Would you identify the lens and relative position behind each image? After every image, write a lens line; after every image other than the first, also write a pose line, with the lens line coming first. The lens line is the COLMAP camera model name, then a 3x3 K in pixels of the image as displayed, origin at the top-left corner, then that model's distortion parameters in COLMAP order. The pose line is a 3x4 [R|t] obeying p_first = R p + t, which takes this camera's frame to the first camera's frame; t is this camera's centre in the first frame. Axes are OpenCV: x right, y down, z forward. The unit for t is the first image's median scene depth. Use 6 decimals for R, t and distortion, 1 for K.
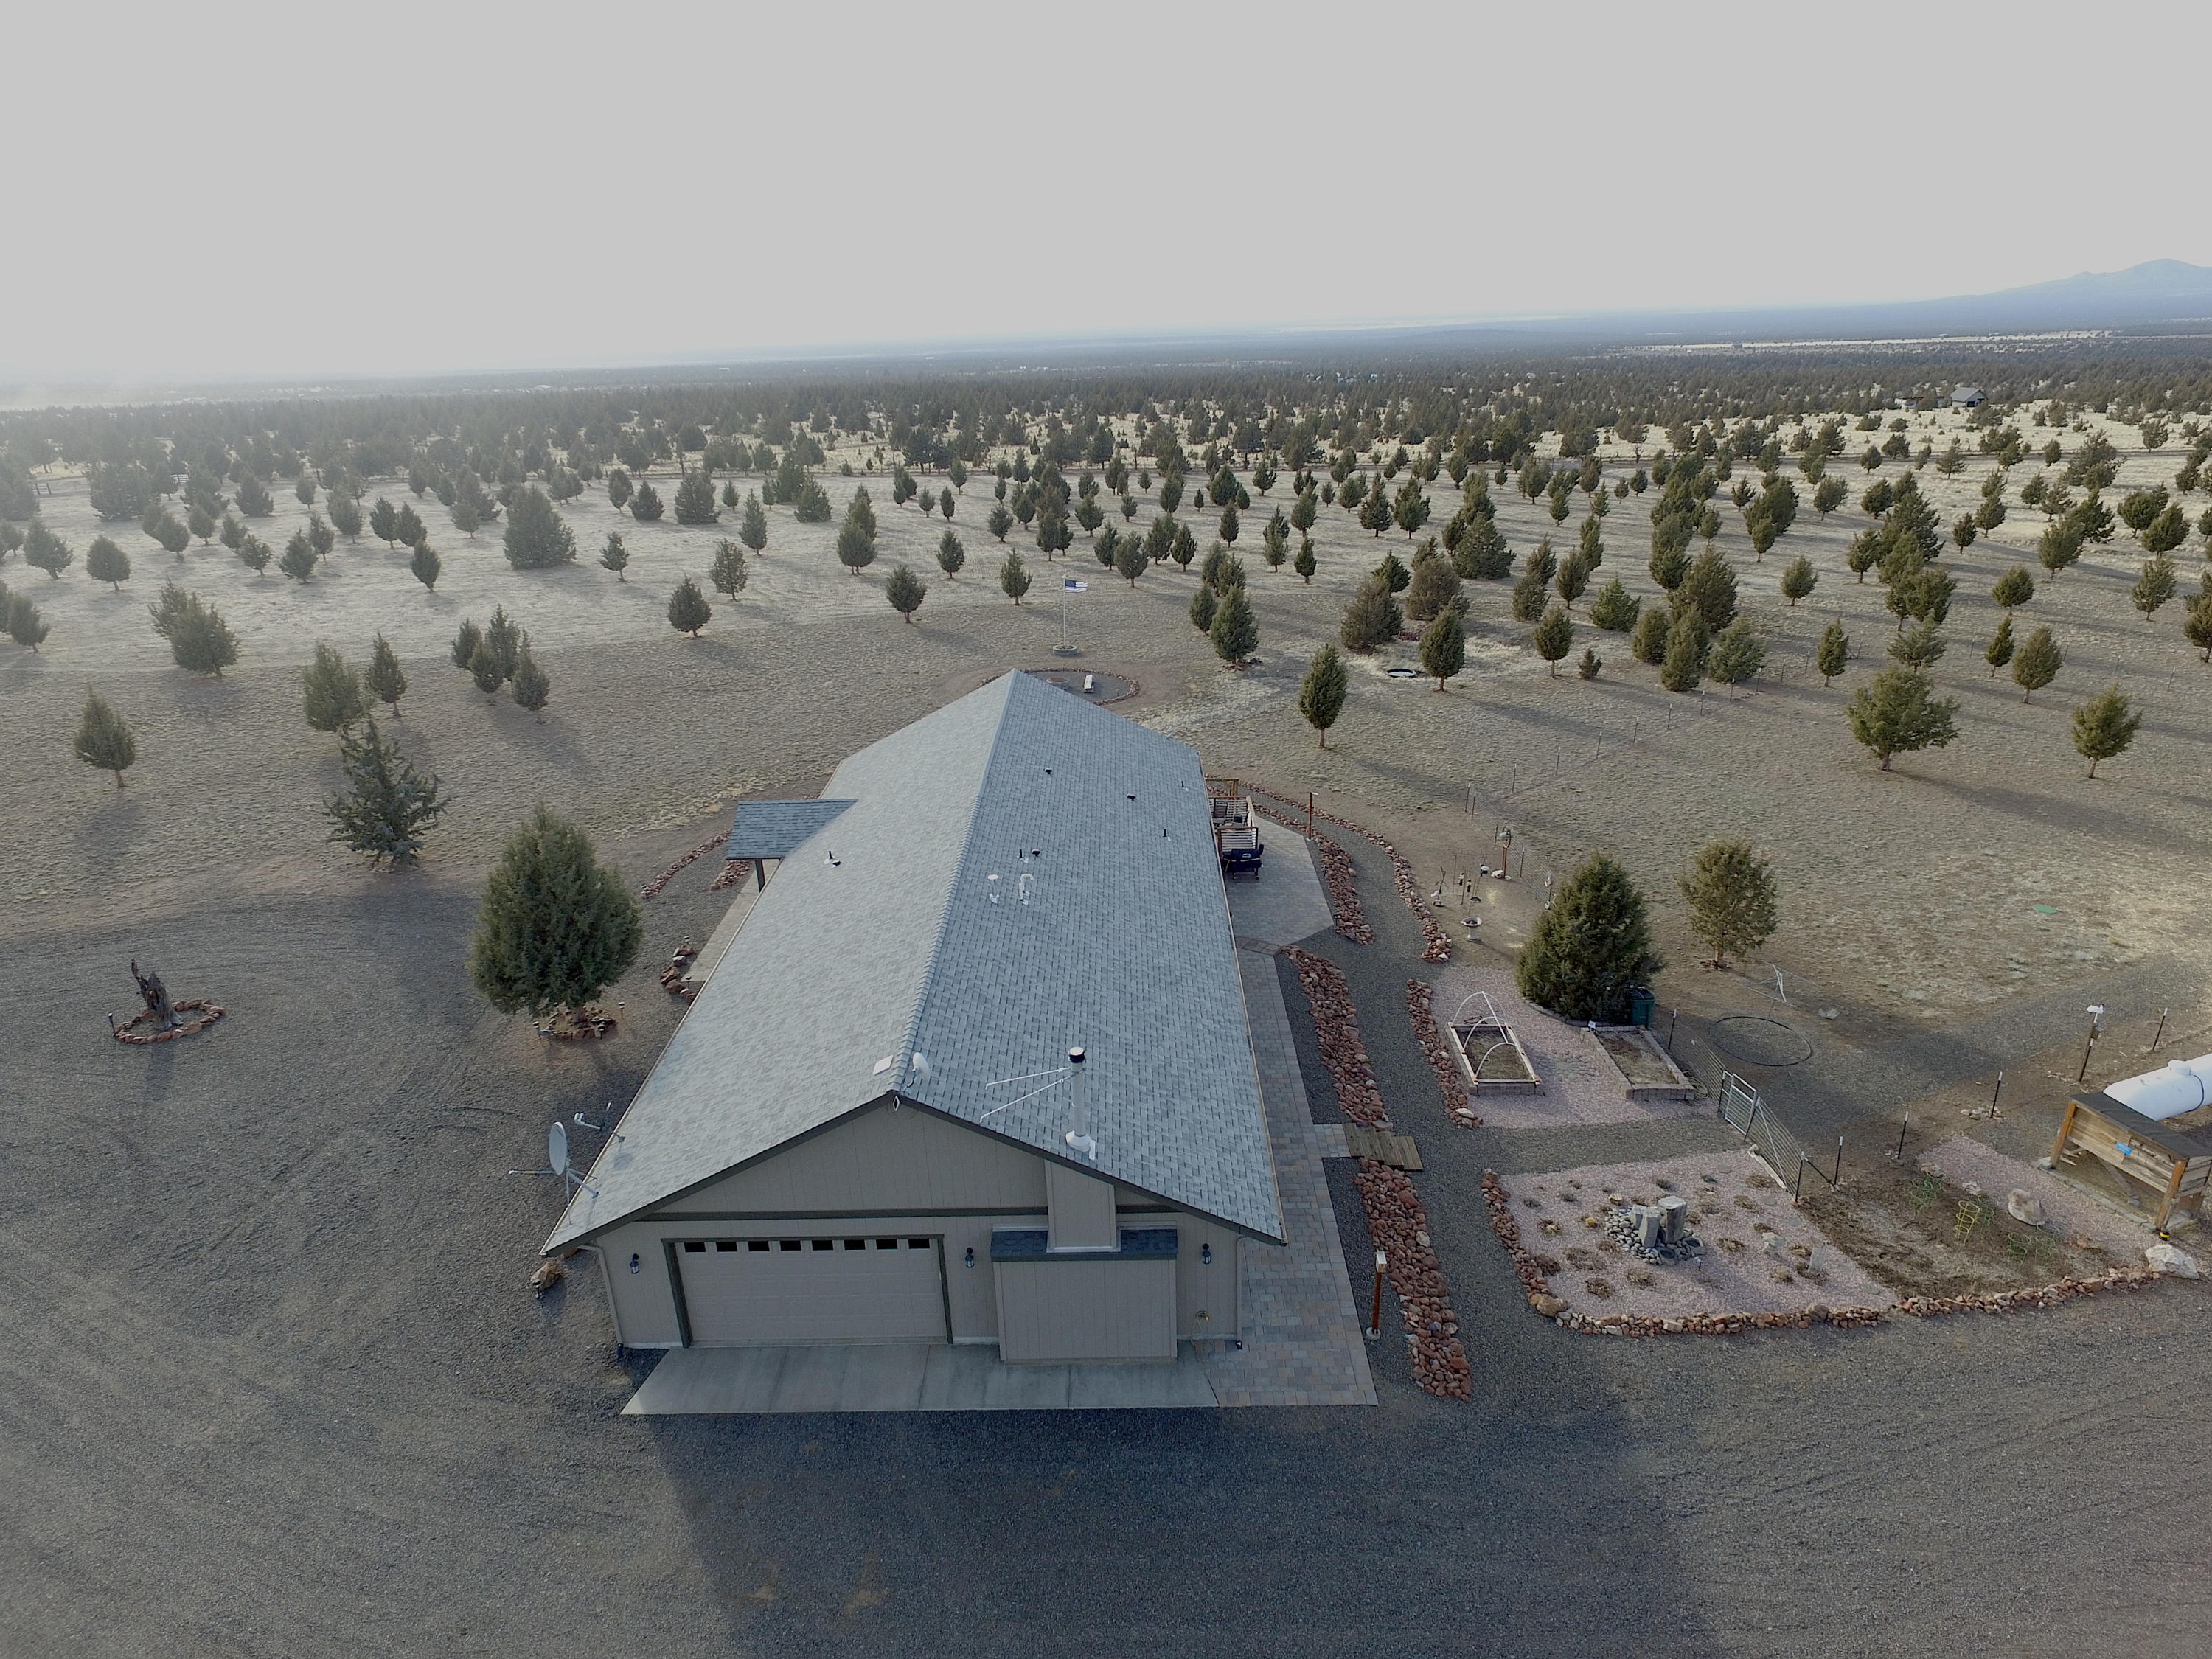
lens RADIAL K [[1277.4, 0, 1100.3], [0, 1277.4, 821.3], [0, 0, 1]] dist [-0.015068, 0.016708]
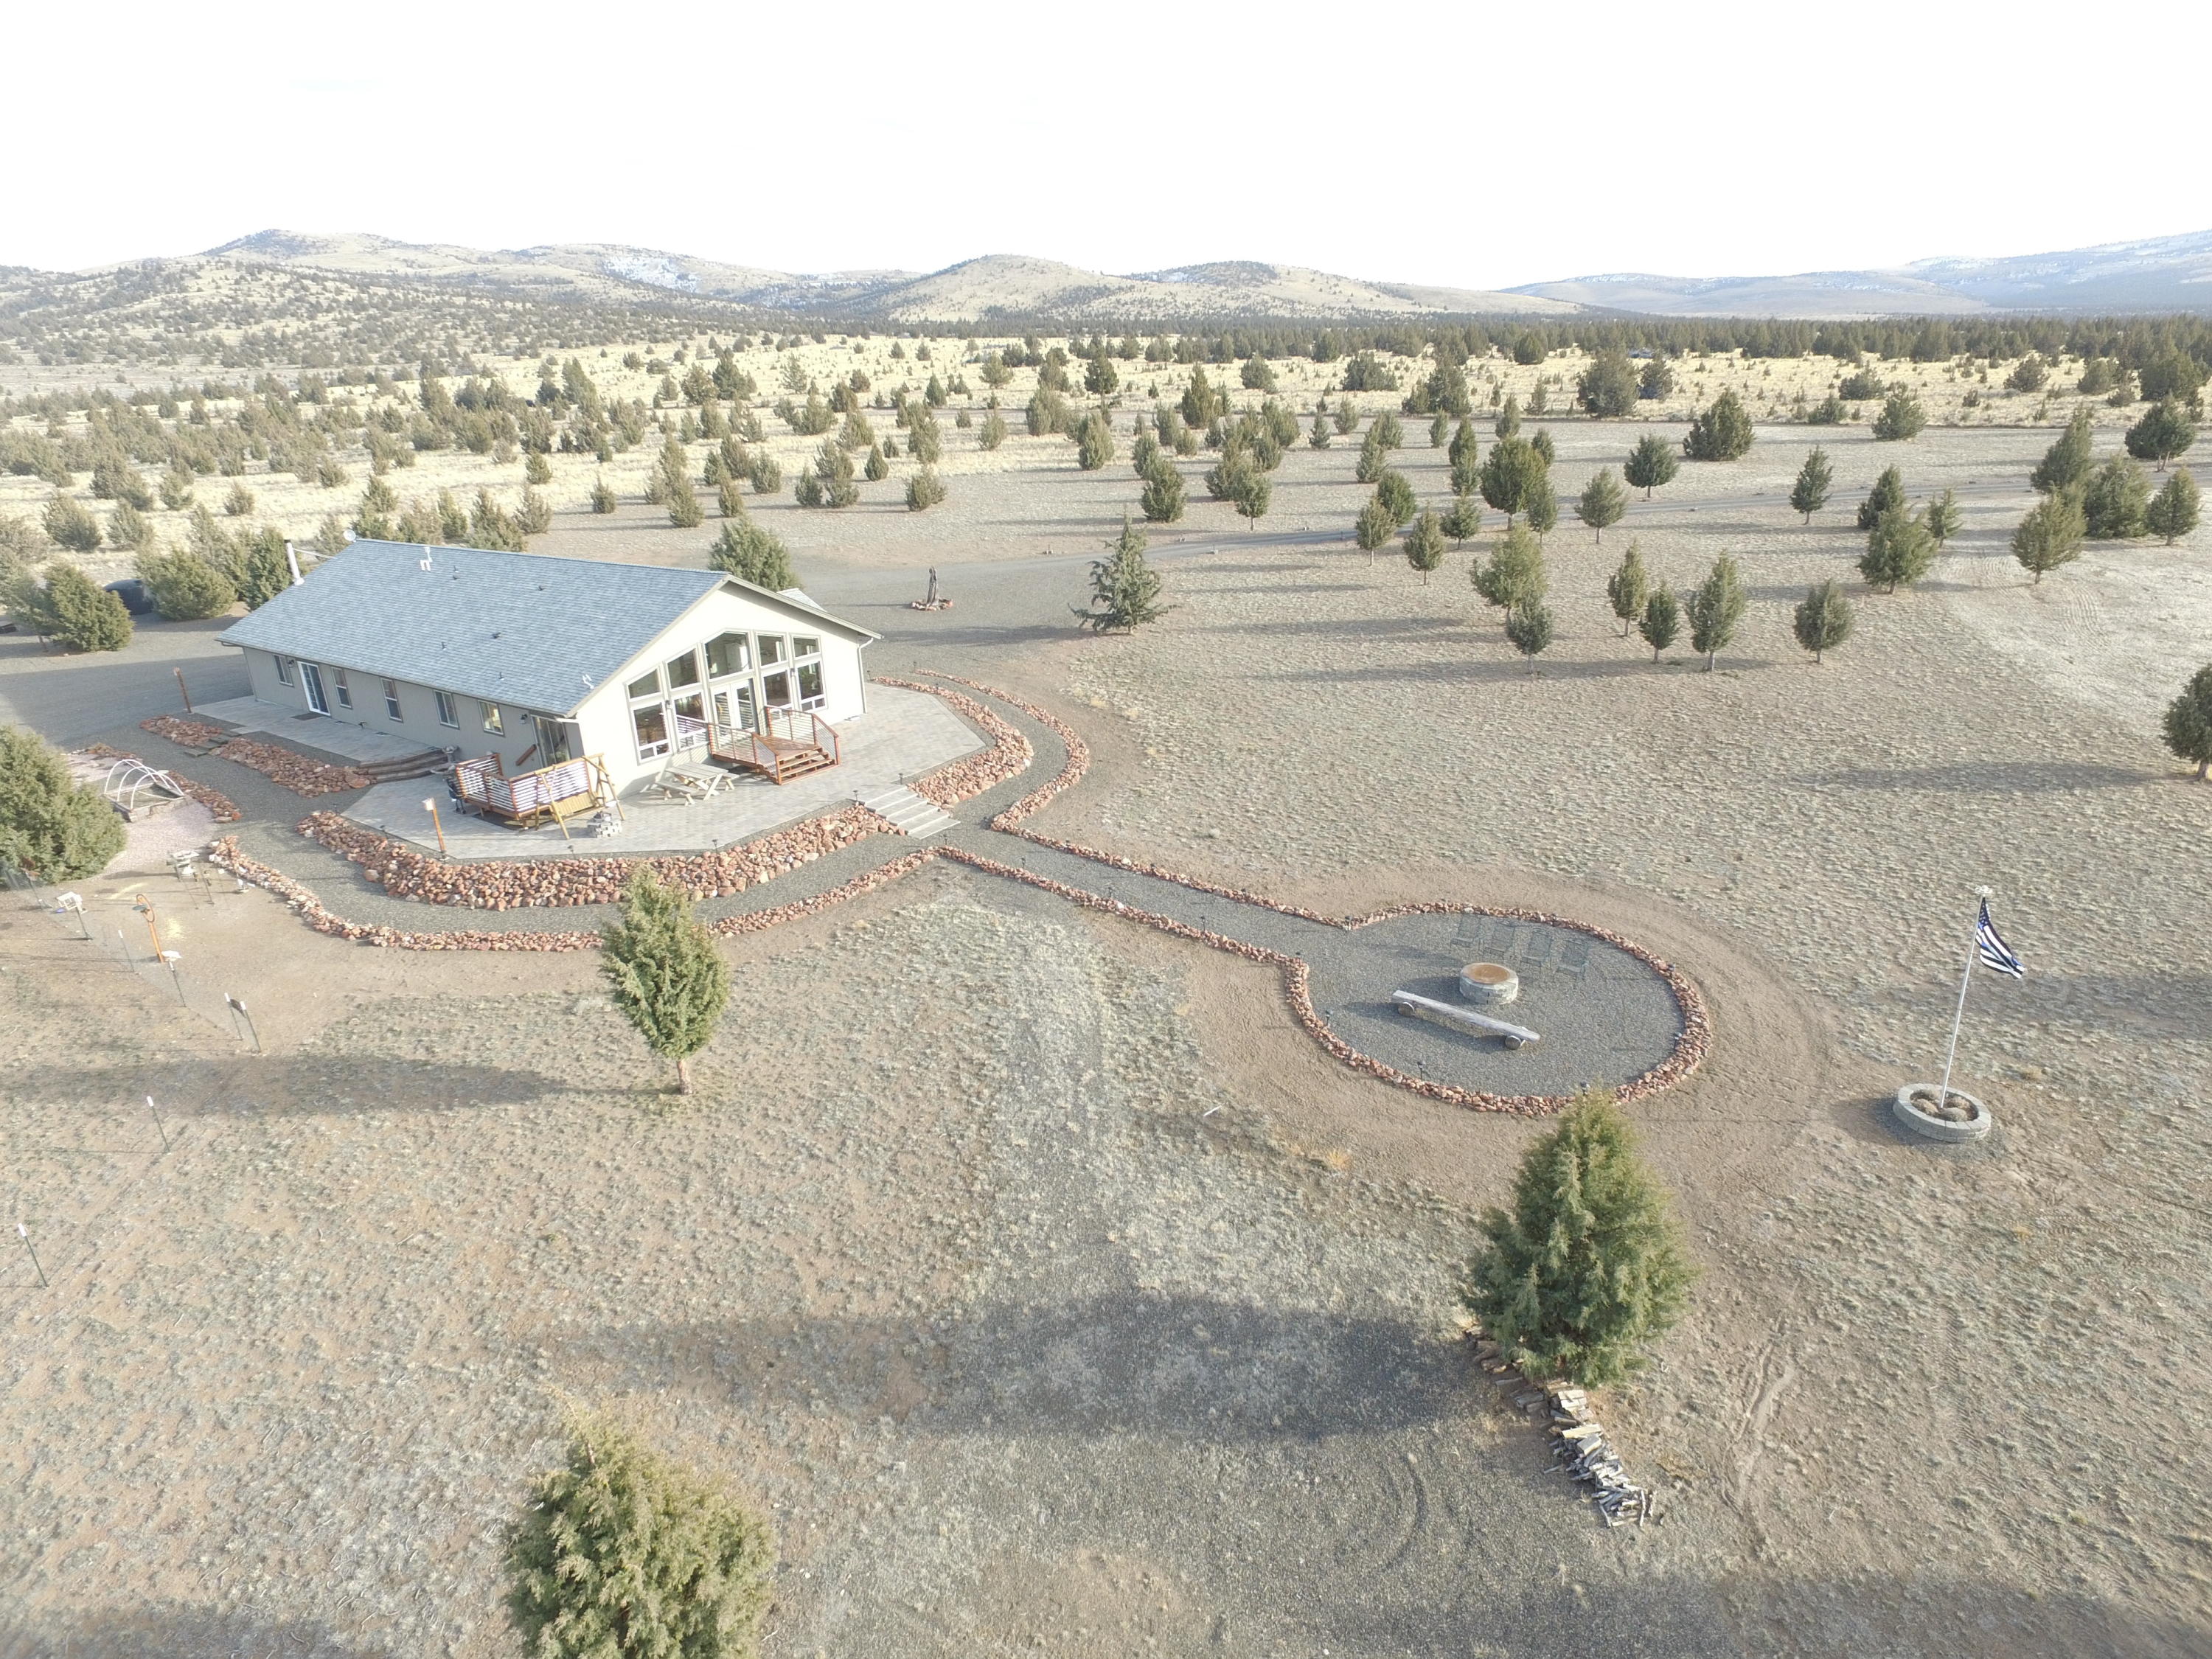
lens RADIAL K [[1277.4, 0, 1104.3], [0, 1277.4, 820.6], [0, 0, 1]] dist [-0.015068, 0.016708]
pose [[-0.585583, 0.325278, -0.742487, 0.822817], [-0.246177, 0.801336, 0.545213, -0.871550], [0.772327, 0.502050, -0.389173, 2.651922]]
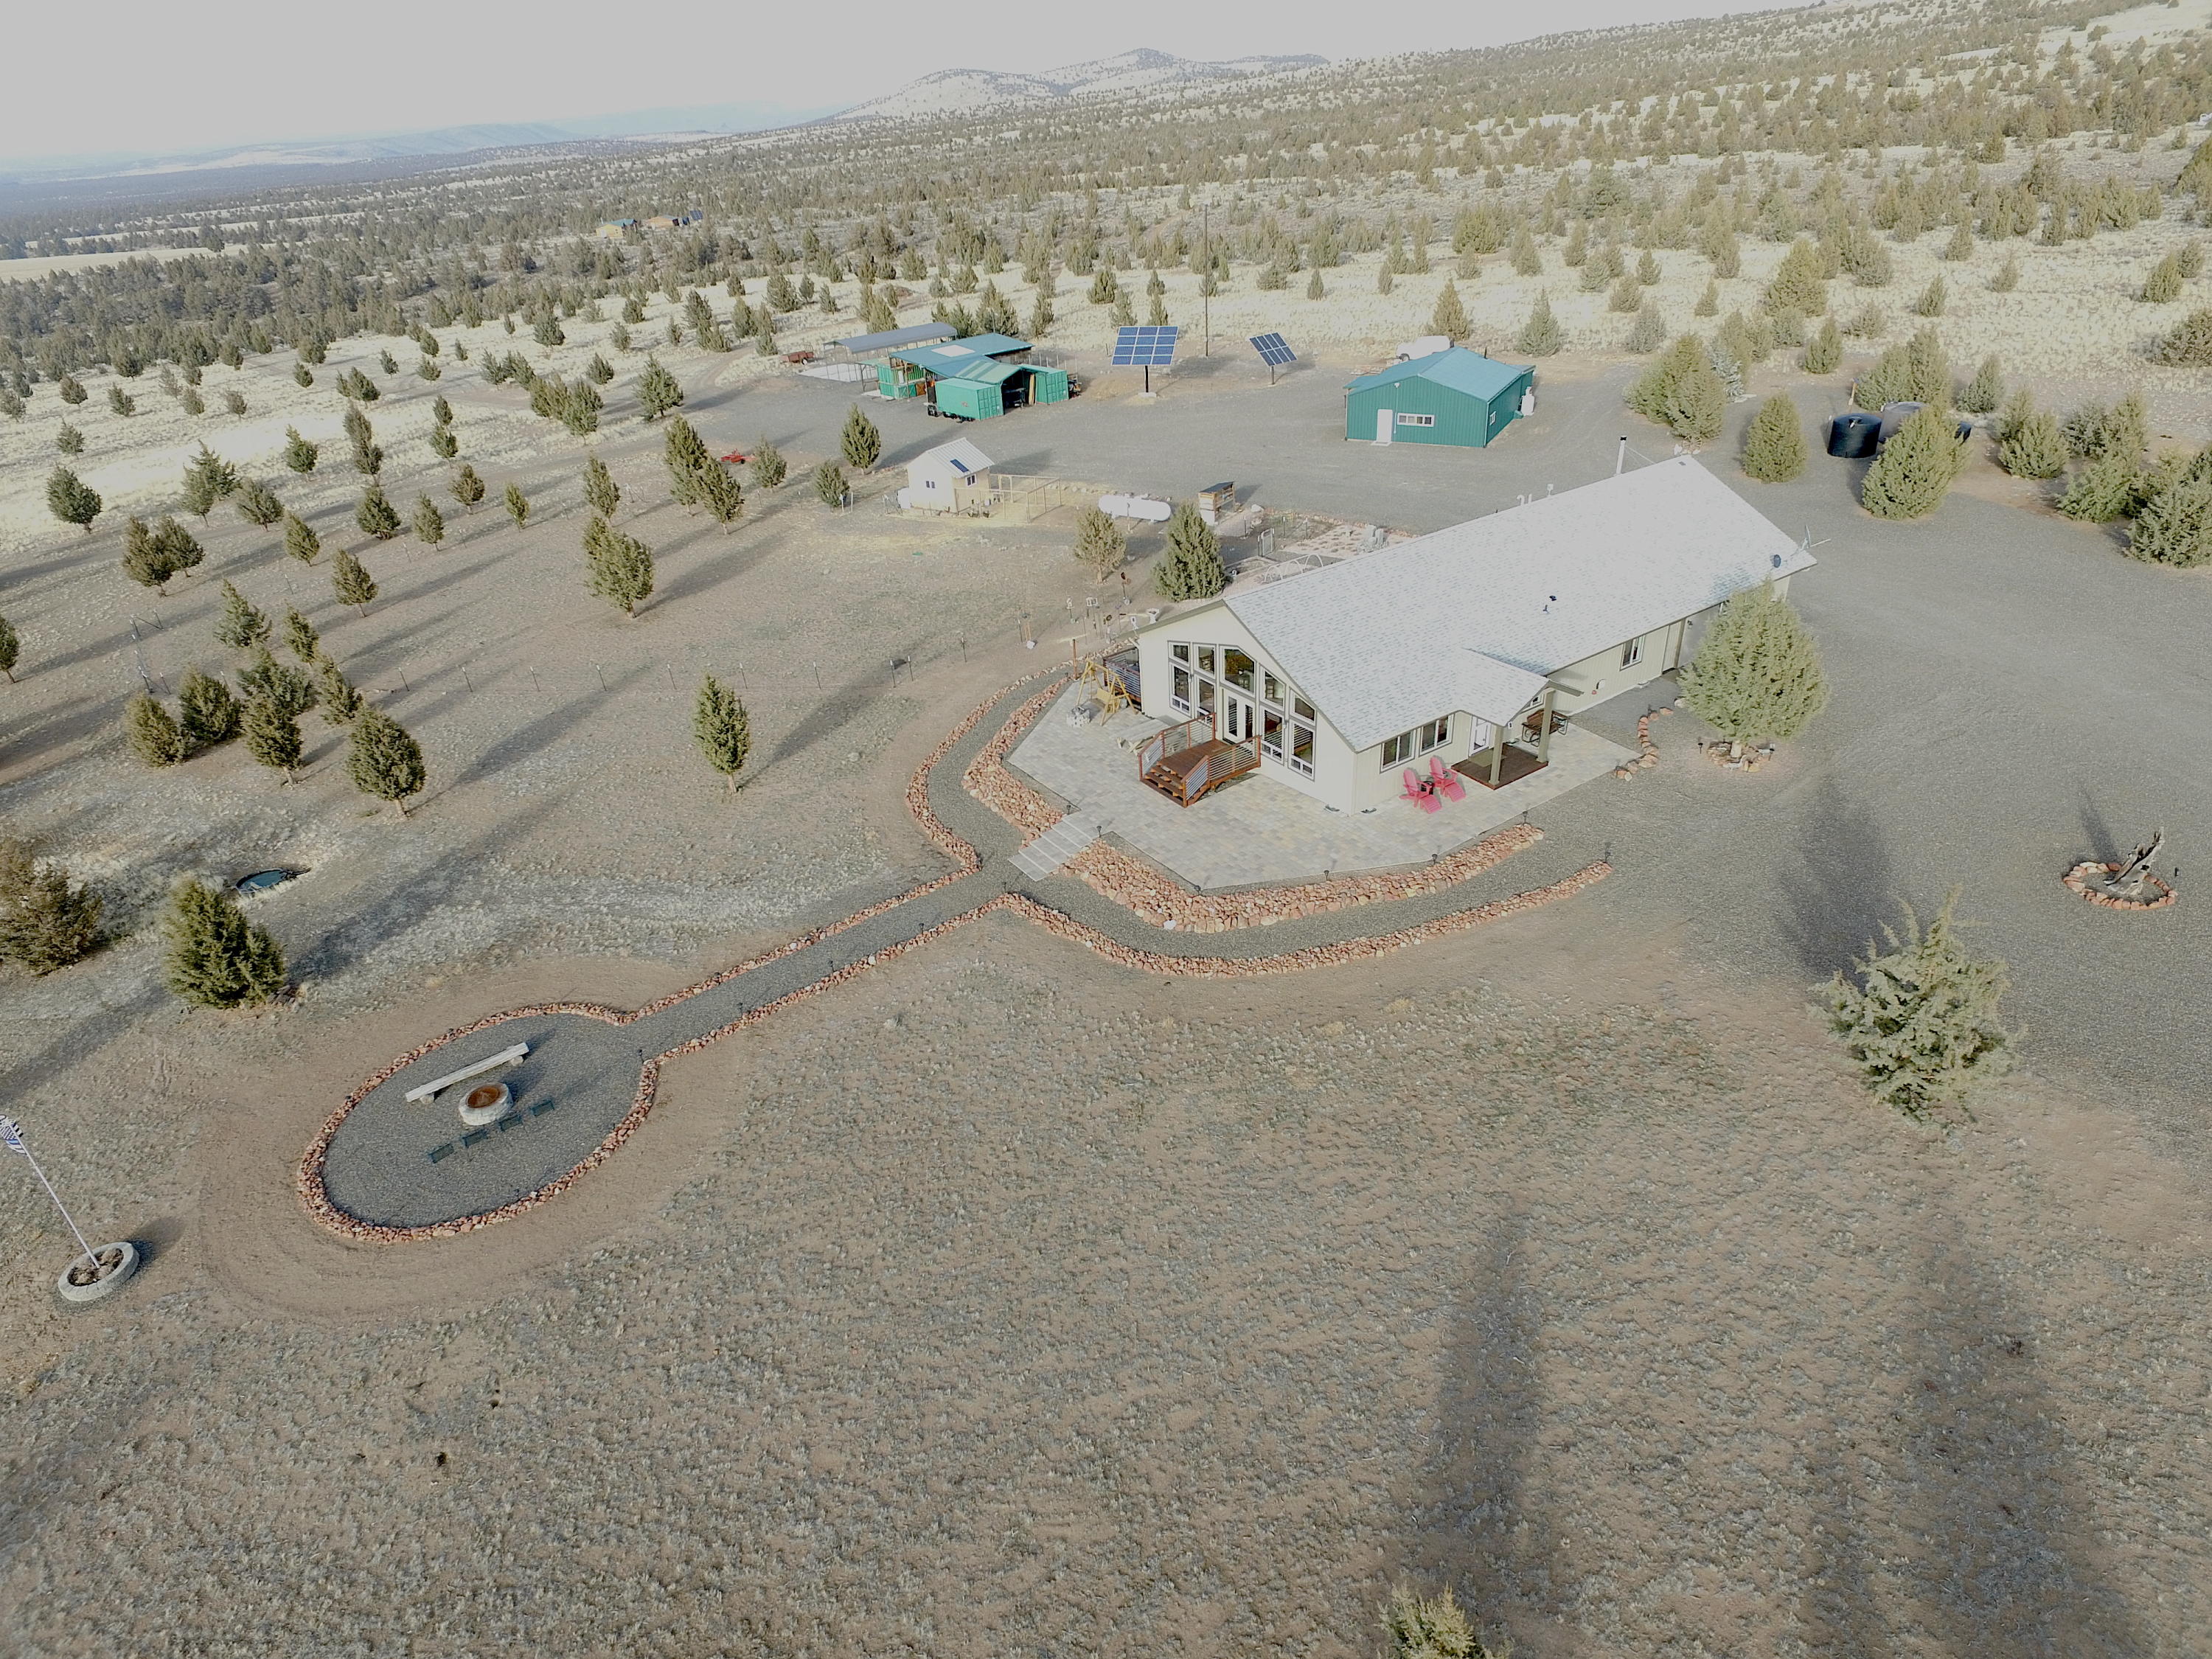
lens RADIAL K [[1277.4, 0, 1105.8], [0, 1277.4, 815.1], [0, 0, 1]] dist [-0.015068, 0.016708]
pose [[-0.582819, -0.344697, 0.735871, -1.235058], [0.369627, 0.694012, 0.617838, -1.006442], [-0.723670, 0.632085, -0.277074, 2.288747]]
